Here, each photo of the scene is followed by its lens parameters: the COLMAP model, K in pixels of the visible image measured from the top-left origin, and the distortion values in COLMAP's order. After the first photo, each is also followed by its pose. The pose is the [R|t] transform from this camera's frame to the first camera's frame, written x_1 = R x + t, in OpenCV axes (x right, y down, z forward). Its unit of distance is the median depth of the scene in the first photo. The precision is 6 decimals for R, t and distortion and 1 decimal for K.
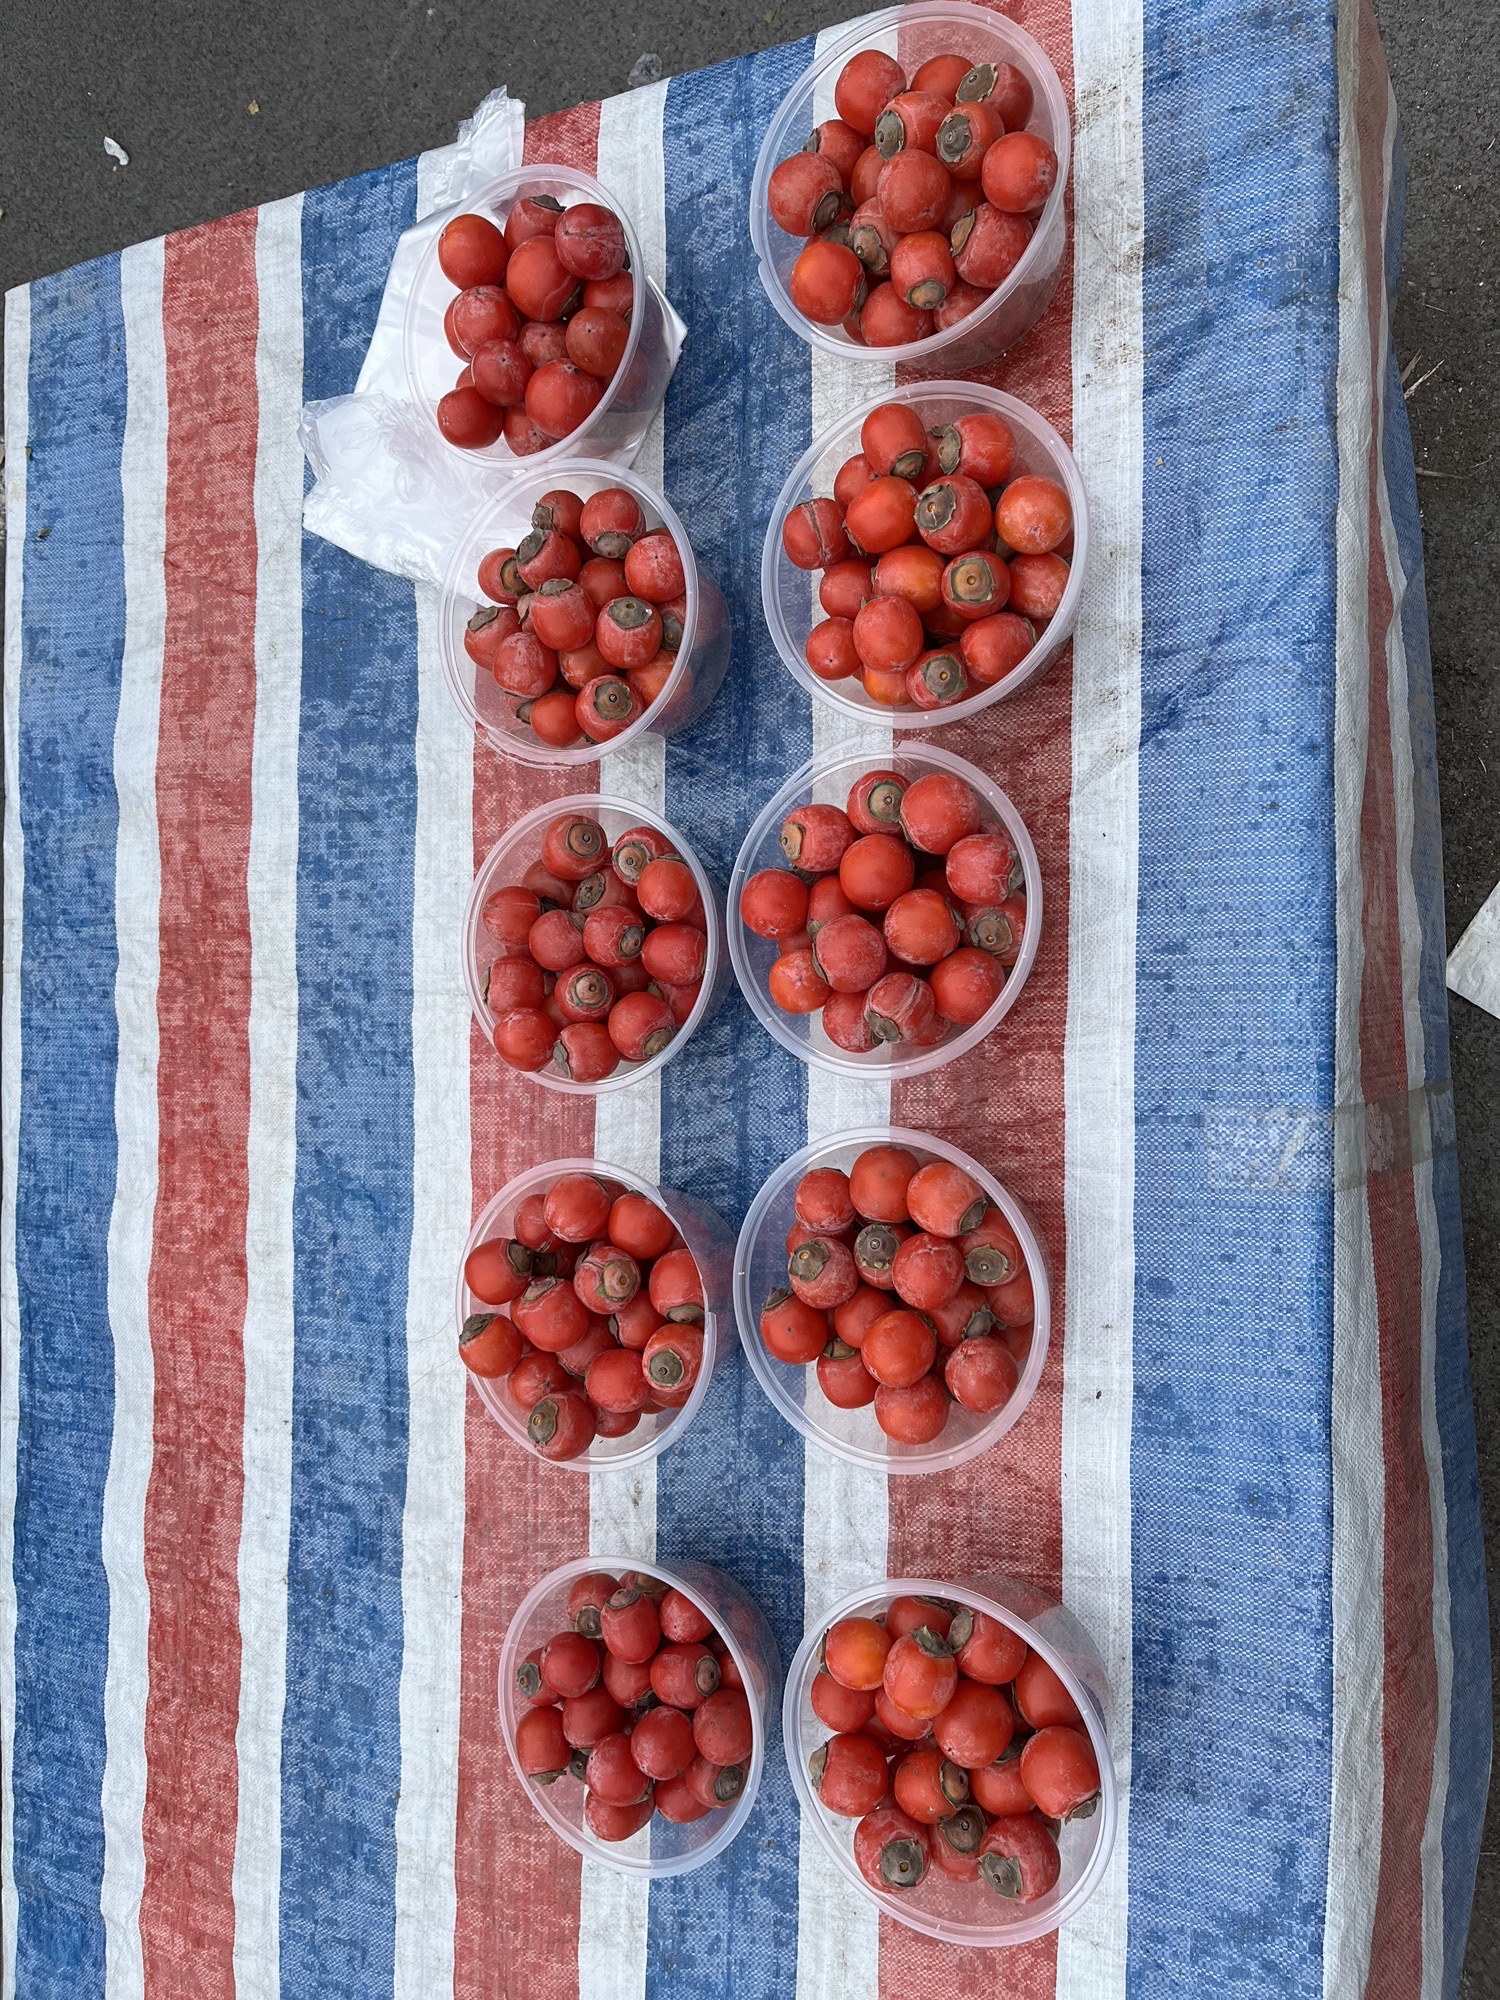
lens RADIAL K [[1502.7, 0, 753.5], [0, 1502.7, 1002.6], [0, 0, 1]] dist [0.055917, -0.059882]
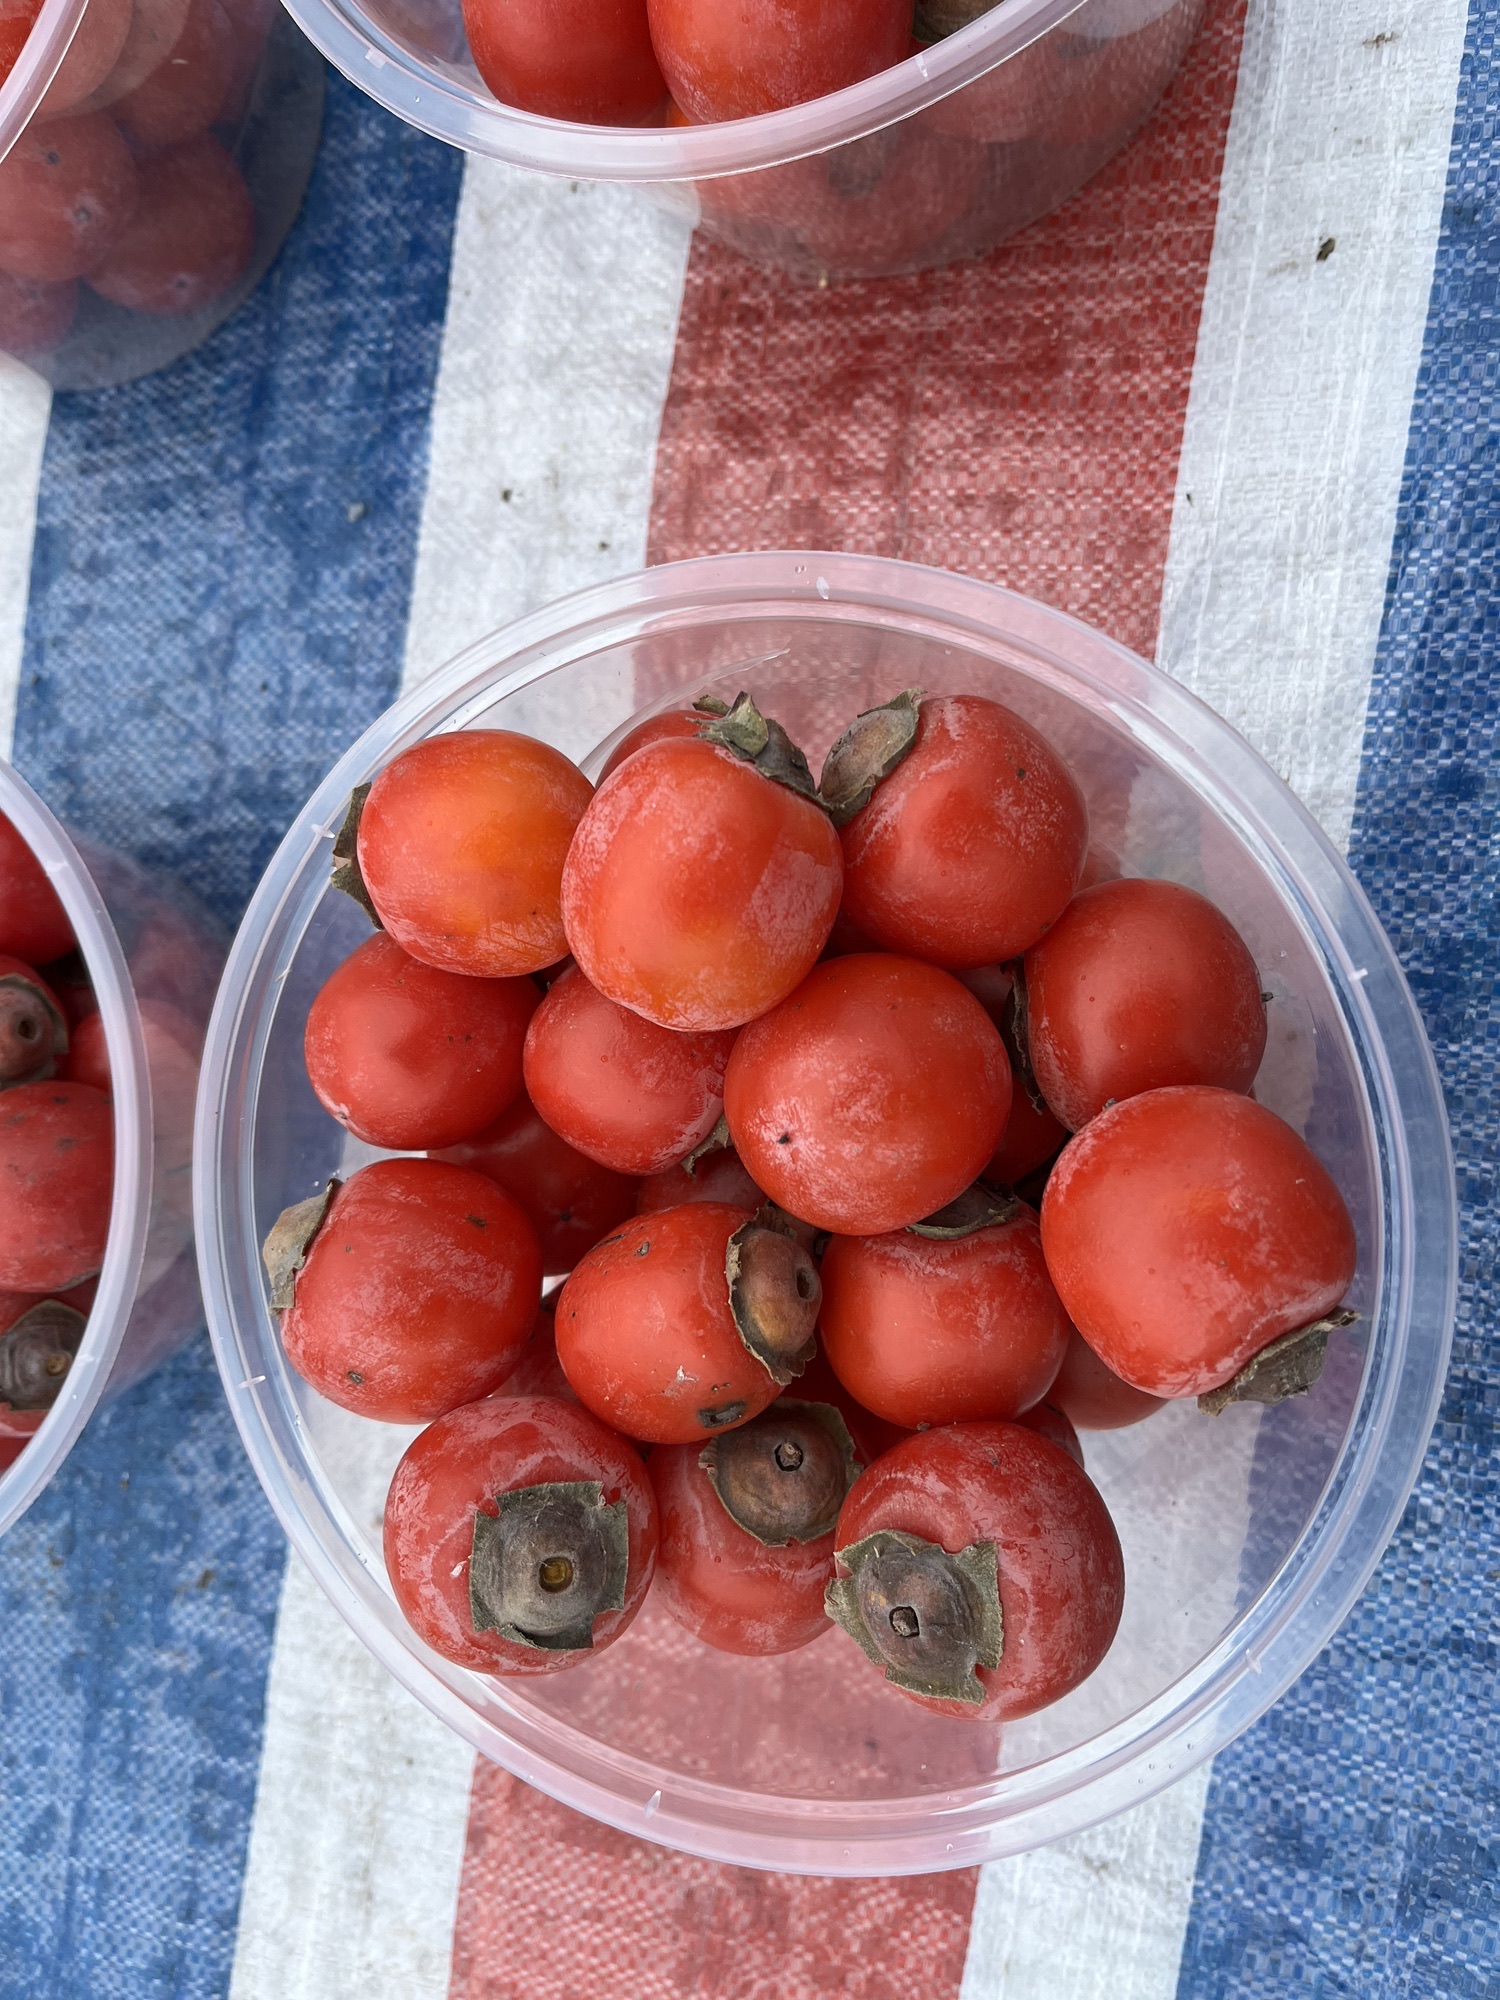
lens RADIAL K [[1502.7, 0, 752.7], [0, 1502.7, 992.1], [0, 0, 1]] dist [0.055917, -0.059882]
pose [[0.980449, 0.113938, 0.160429, 0.074308], [-0.121954, 0.991688, 0.041007, 0.426758], [-0.154423, -0.059771, 0.986195, 0.697721]]
